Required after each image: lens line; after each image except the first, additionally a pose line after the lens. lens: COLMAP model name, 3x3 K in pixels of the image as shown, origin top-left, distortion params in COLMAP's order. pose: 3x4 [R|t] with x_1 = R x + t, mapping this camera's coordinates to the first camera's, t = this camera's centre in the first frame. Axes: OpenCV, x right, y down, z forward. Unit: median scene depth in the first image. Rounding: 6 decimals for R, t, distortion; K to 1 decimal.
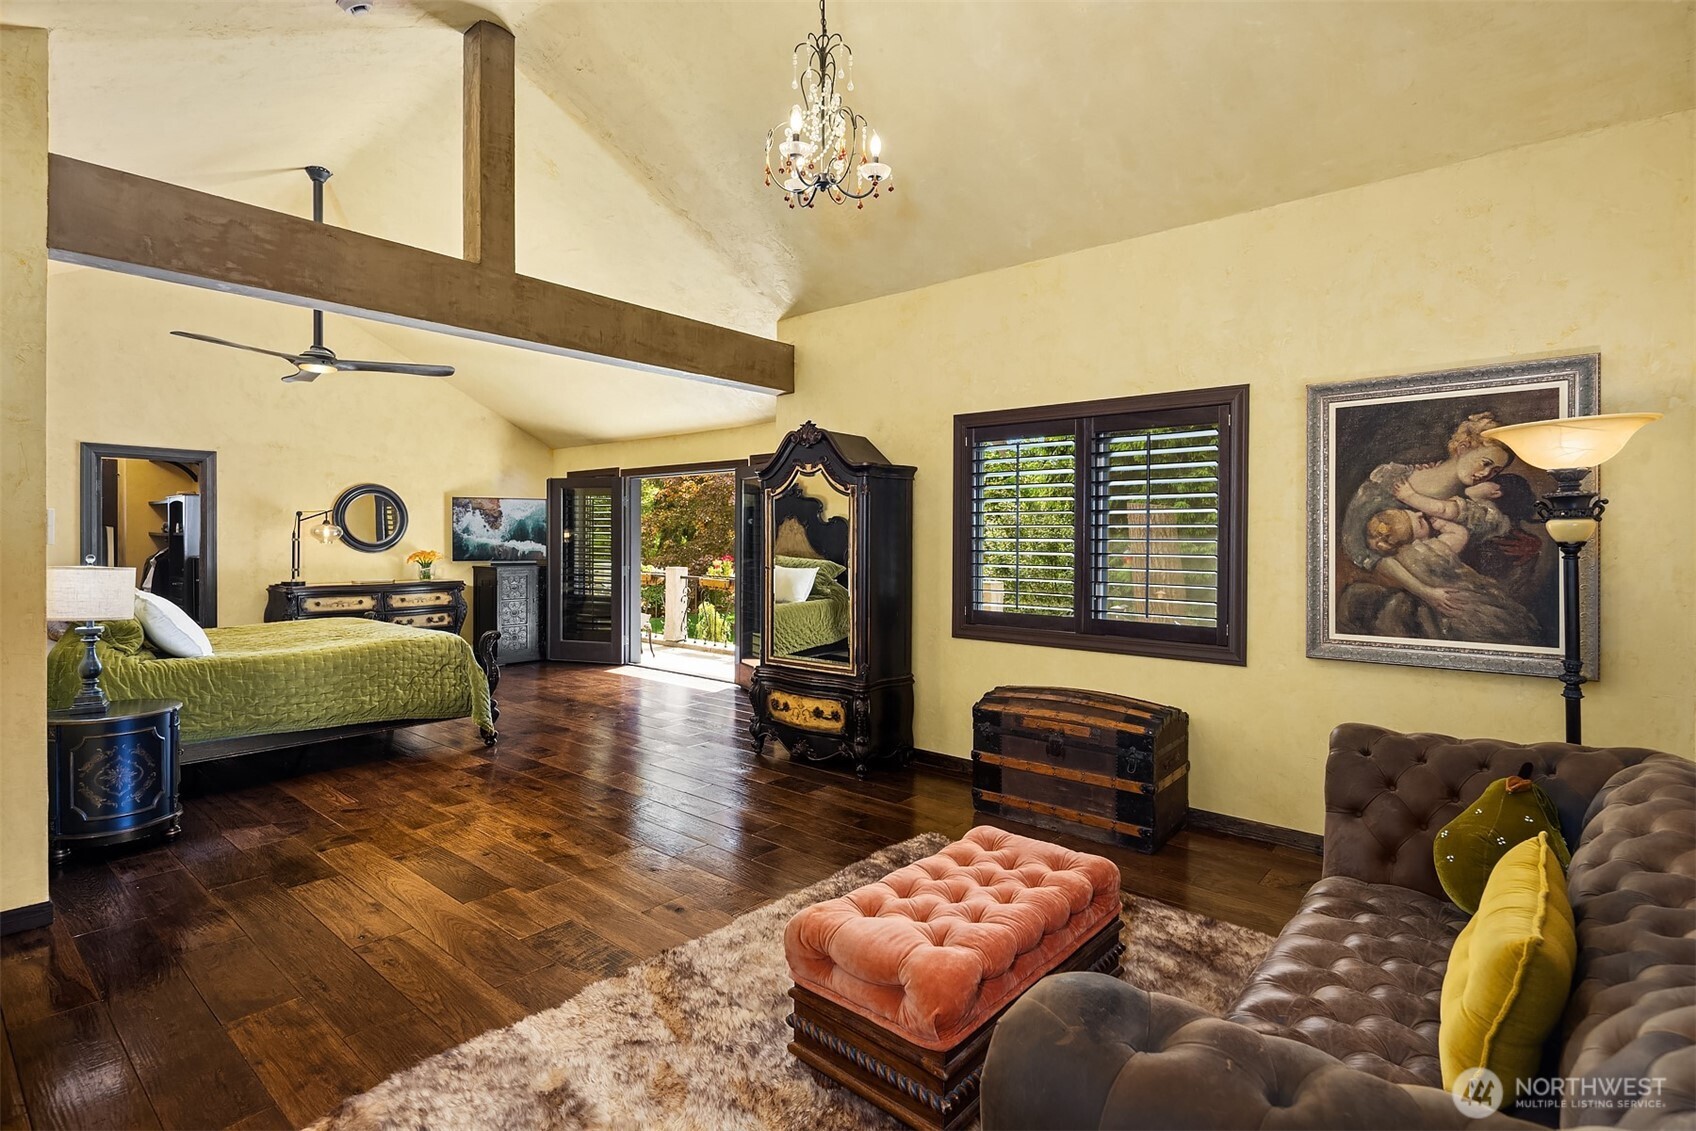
lens RADIAL K [[827.2, 0, 844.2], [0, 827.2, 560.0], [0, 0, 1]] dist [0.000816, -0.000171]
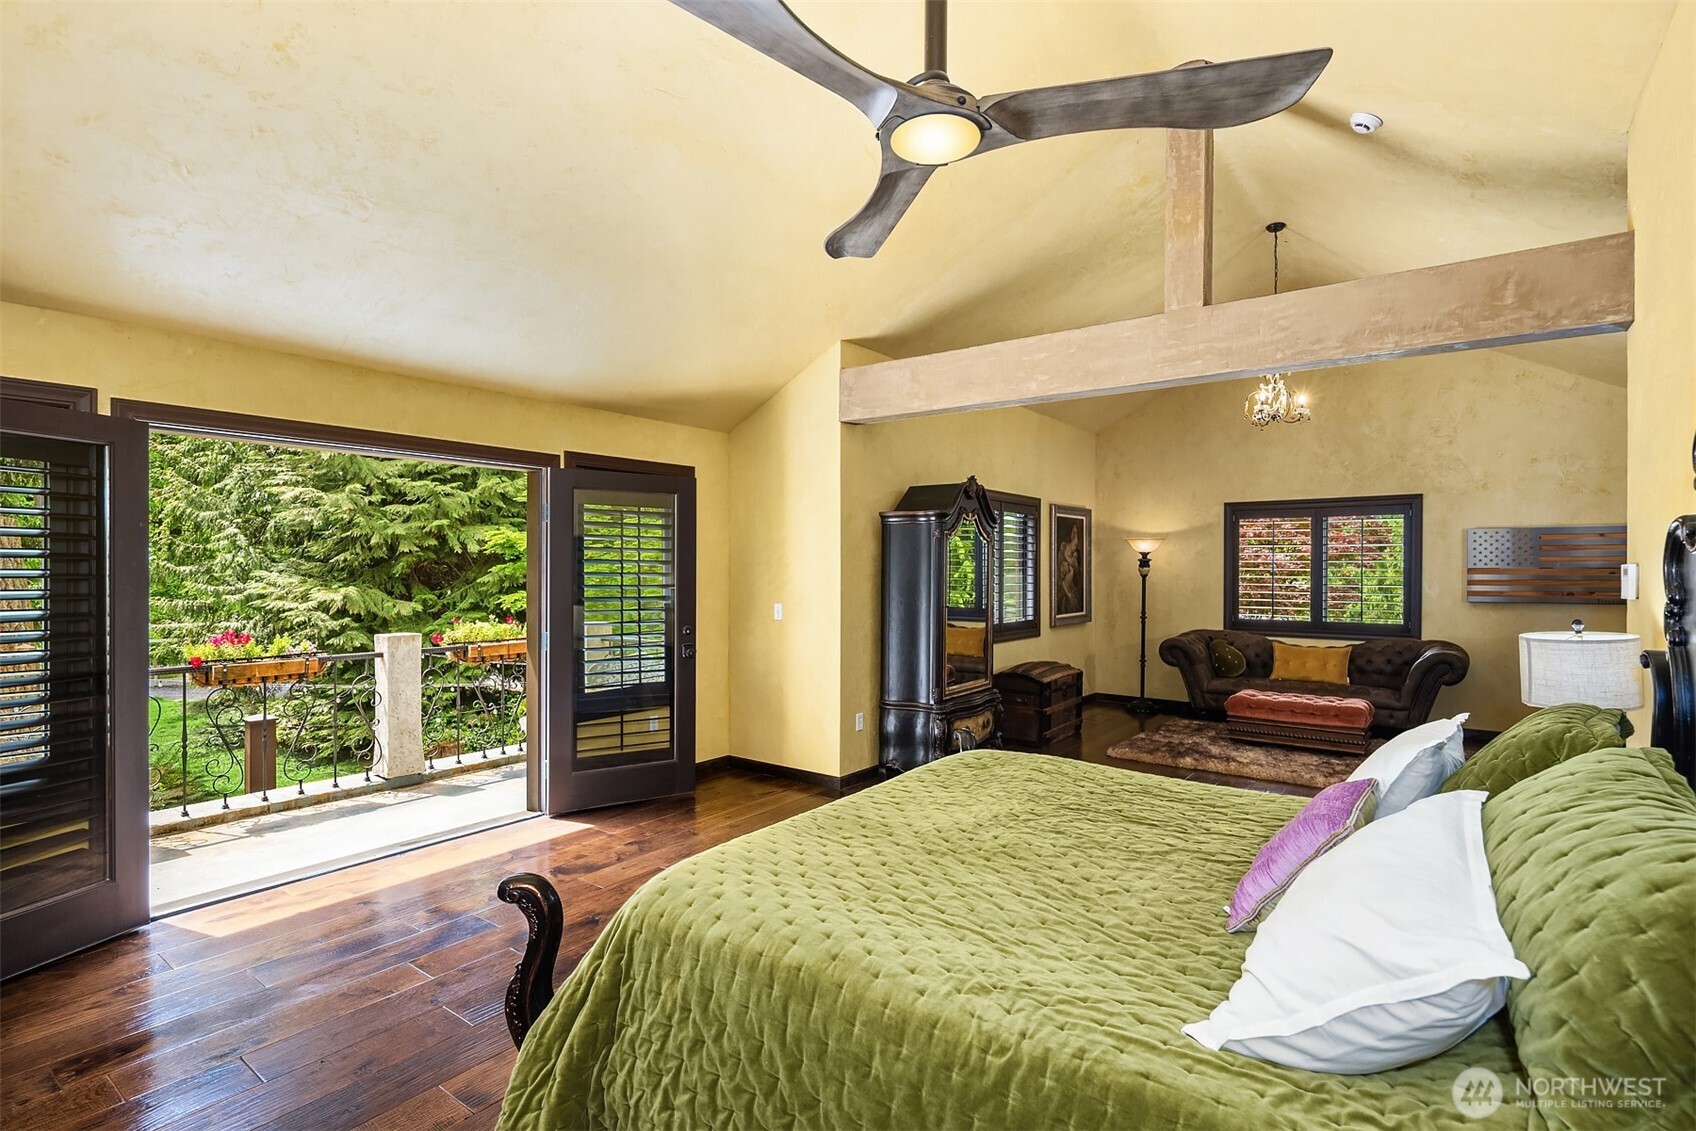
lens RADIAL K [[827.2, 0, 844.2], [0, 827.2, 560.0], [0, 0, 1]] dist [0.000816, -0.000171]
pose [[-0.073829, -0.000834, 0.997271, -1.185081], [0.021271, 0.999771, 0.002410, -0.059376], [-0.997044, 0.021391, -0.073794, 1.282093]]
